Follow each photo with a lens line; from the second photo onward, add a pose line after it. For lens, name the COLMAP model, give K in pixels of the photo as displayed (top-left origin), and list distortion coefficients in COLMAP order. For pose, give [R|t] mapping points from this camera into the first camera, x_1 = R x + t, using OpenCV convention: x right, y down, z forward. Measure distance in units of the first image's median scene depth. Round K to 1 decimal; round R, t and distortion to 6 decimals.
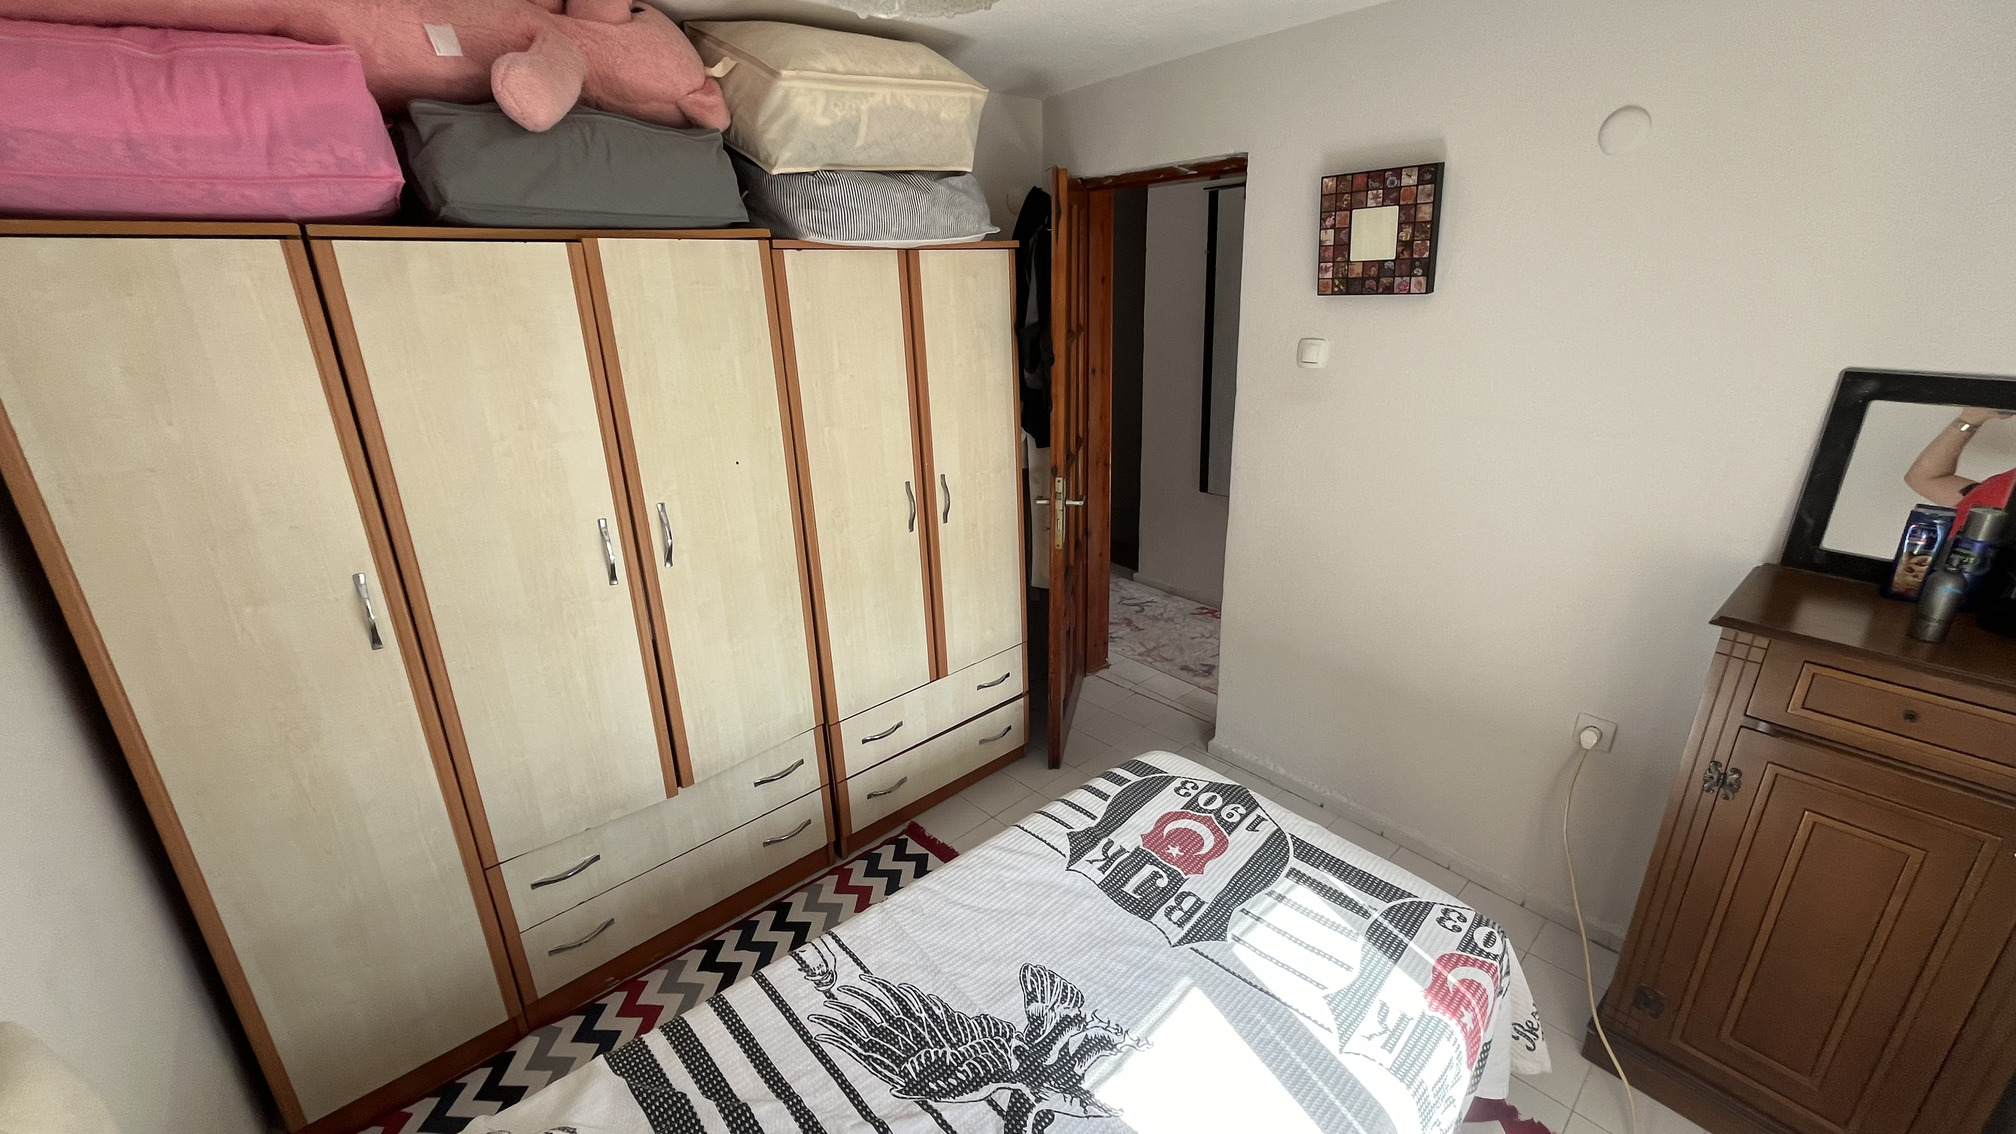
lens RADIAL K [[819.4, 0, 1006.3], [0, 819.4, 568.7], [0, 0, 1]] dist [-0.002614, -0.000298]
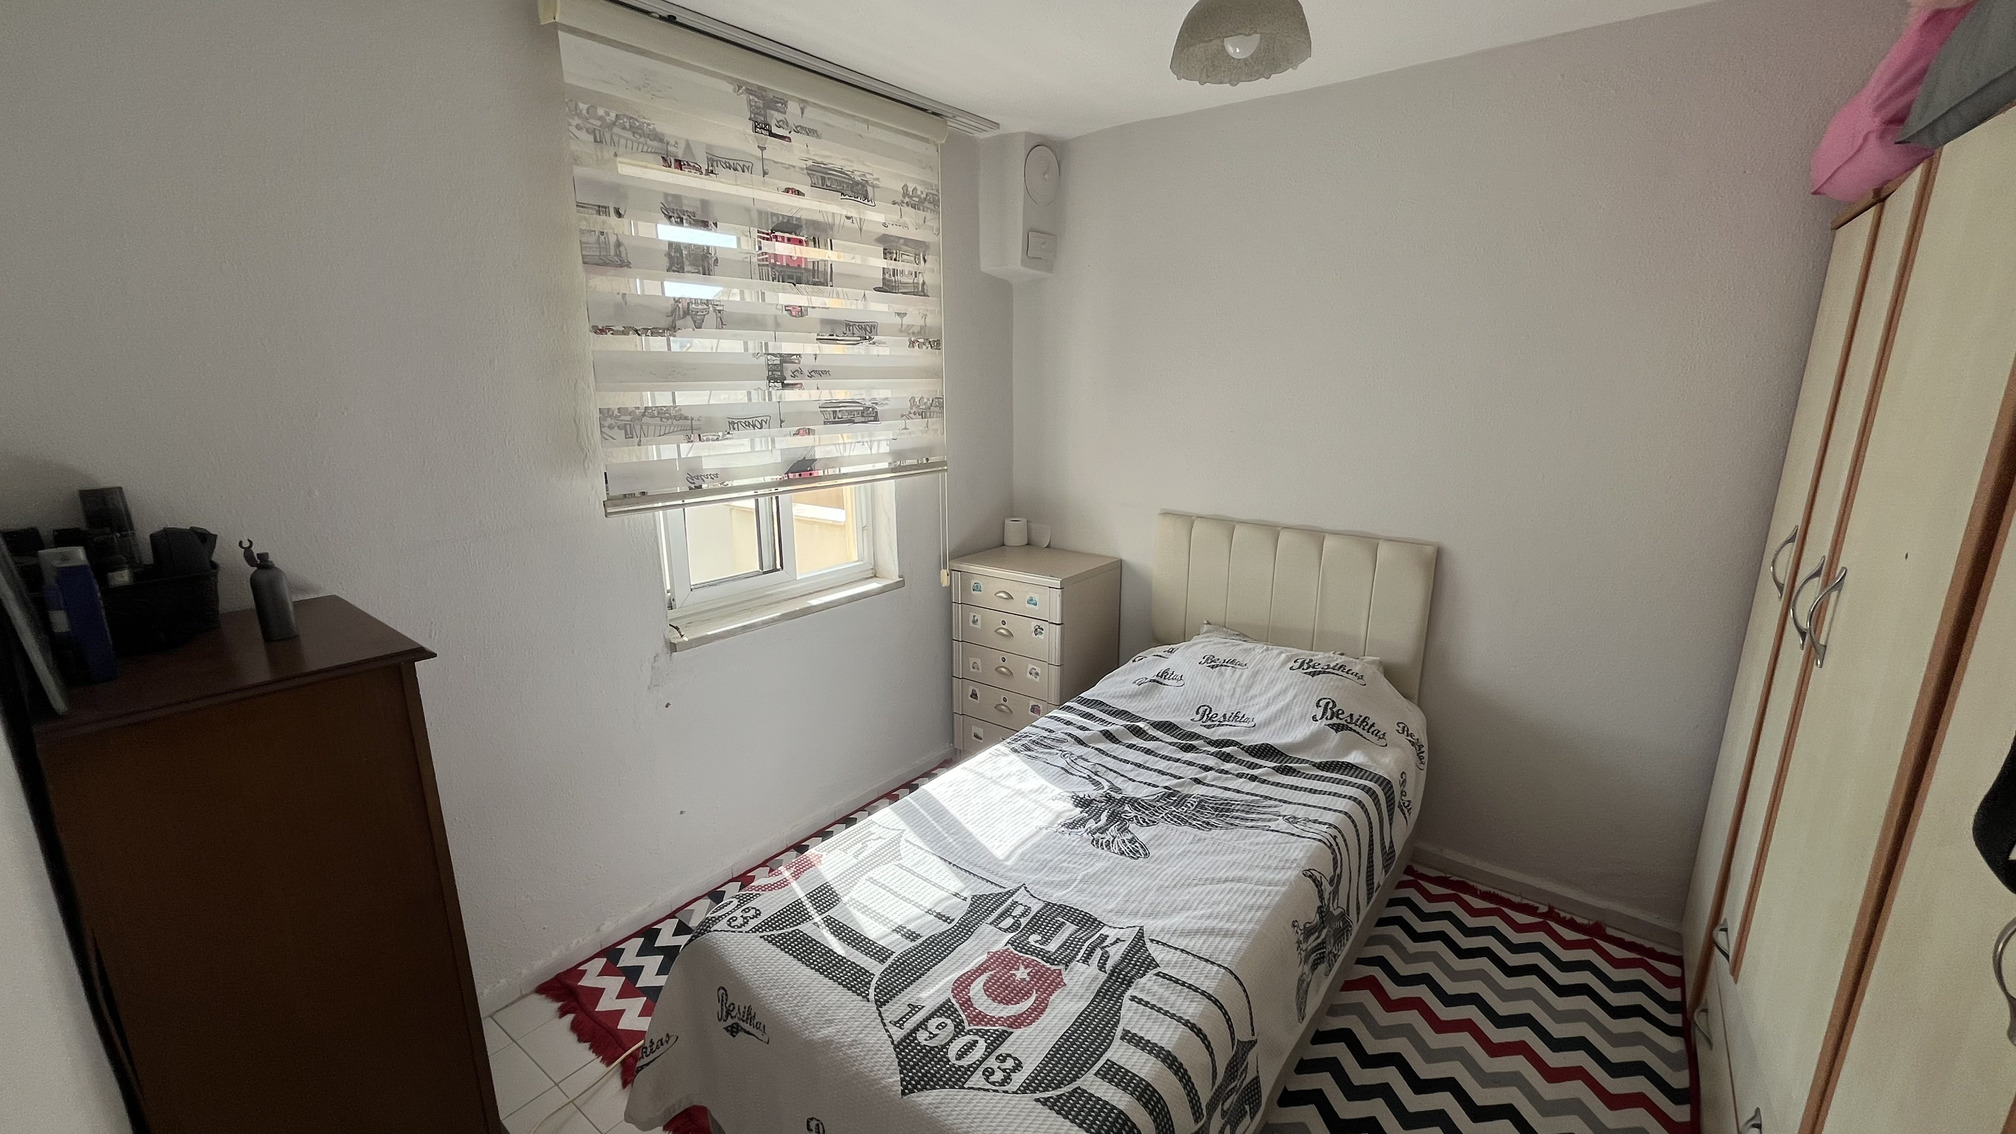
lens RADIAL K [[819.4, 0, 1006.1], [0, 819.4, 573.4], [0, 0, 1]] dist [-0.002614, -0.000298]
pose [[-0.984709, 0.067990, -0.160395, 0.320679], [-0.032419, 0.833102, 0.552169, -0.409622], [0.171167, 0.548925, -0.818158, 1.433733]]
